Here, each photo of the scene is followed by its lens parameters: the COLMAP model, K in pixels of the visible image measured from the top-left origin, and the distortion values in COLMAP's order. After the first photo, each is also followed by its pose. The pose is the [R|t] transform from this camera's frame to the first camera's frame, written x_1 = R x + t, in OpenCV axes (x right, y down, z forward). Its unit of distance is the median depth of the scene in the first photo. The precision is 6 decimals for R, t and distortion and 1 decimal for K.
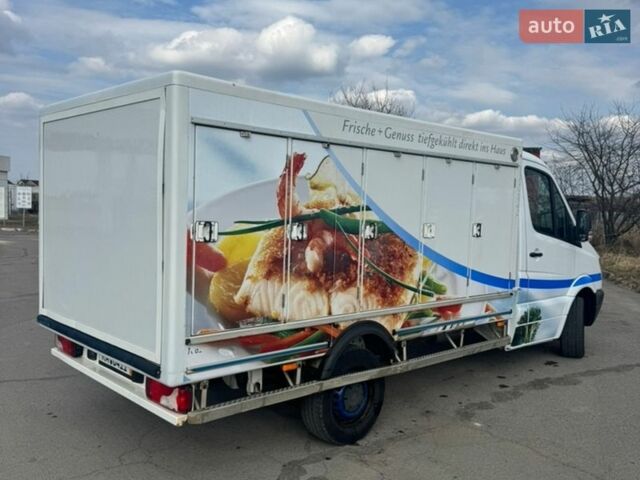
lens RADIAL K [[599.0, 0, 320.0], [0, 599.0, 240.0], [0, 0, 1]] dist [0.114027, -0.200334]
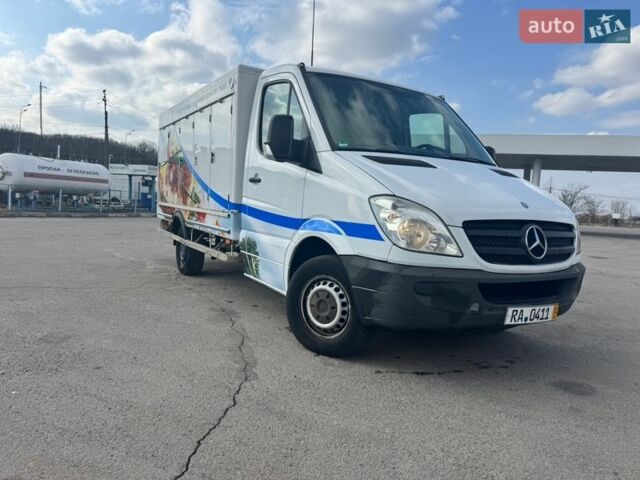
lens RADIAL K [[451.3, 0, 319.5], [0, 451.3, 238.9], [0, 0, 1]] dist [0.062572, -0.081056]
pose [[-0.205500, 0.037116, -0.977953, 1.324983], [-0.118343, 0.991005, 0.062479, 0.076752], [0.971475, 0.128574, -0.199259, 1.637009]]
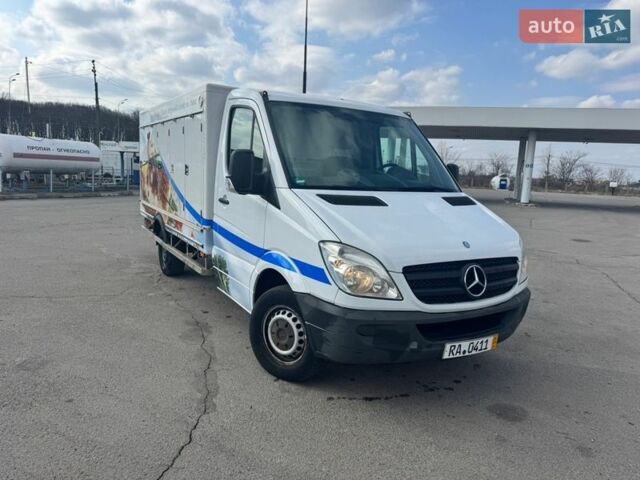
lens RADIAL K [[453.1, 0, 320.0], [0, 453.1, 240.0], [0, 0, 1]] dist [0.041933, -0.046513]
pose [[-0.201598, 0.110726, -0.973190, 1.343265], [-0.111710, 0.984507, 0.135155, -0.036460], [0.973077, 0.135962, -0.186105, 1.694528]]
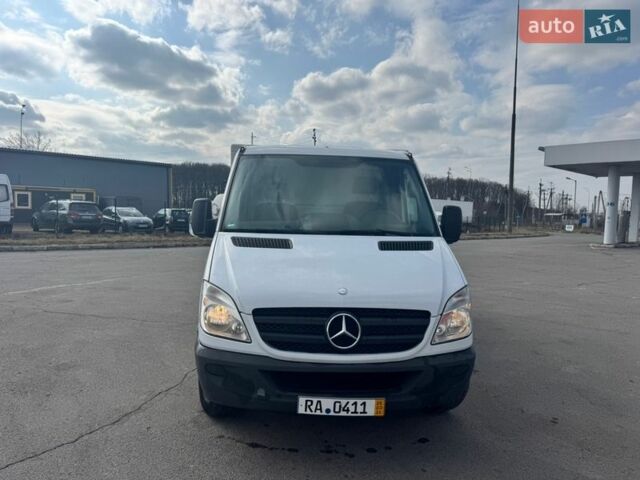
lens RADIAL K [[451.3, 0, 319.5], [0, 451.3, 238.9], [0, 0, 1]] dist [0.062572, -0.081056]
pose [[-0.632950, 0.002710, -0.774188, 1.143680], [-0.088835, 0.993135, 0.076104, -0.077140], [0.769079, 0.116945, -0.628364, 2.131644]]
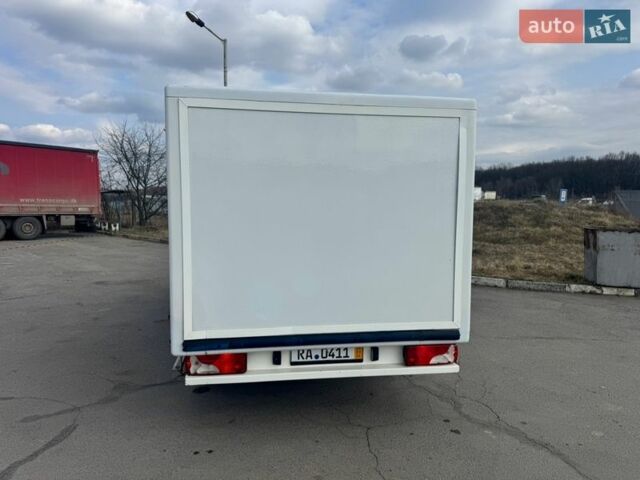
lens RADIAL K [[451.3, 0, 319.5], [0, 451.3, 238.9], [0, 0, 1]] dist [0.062572, -0.081056]
pose [[0.556215, -0.093681, 0.825741, -0.874235], [0.060925, 0.995549, 0.071907, -0.050847], [-0.828802, 0.010312, 0.559447, 0.511206]]
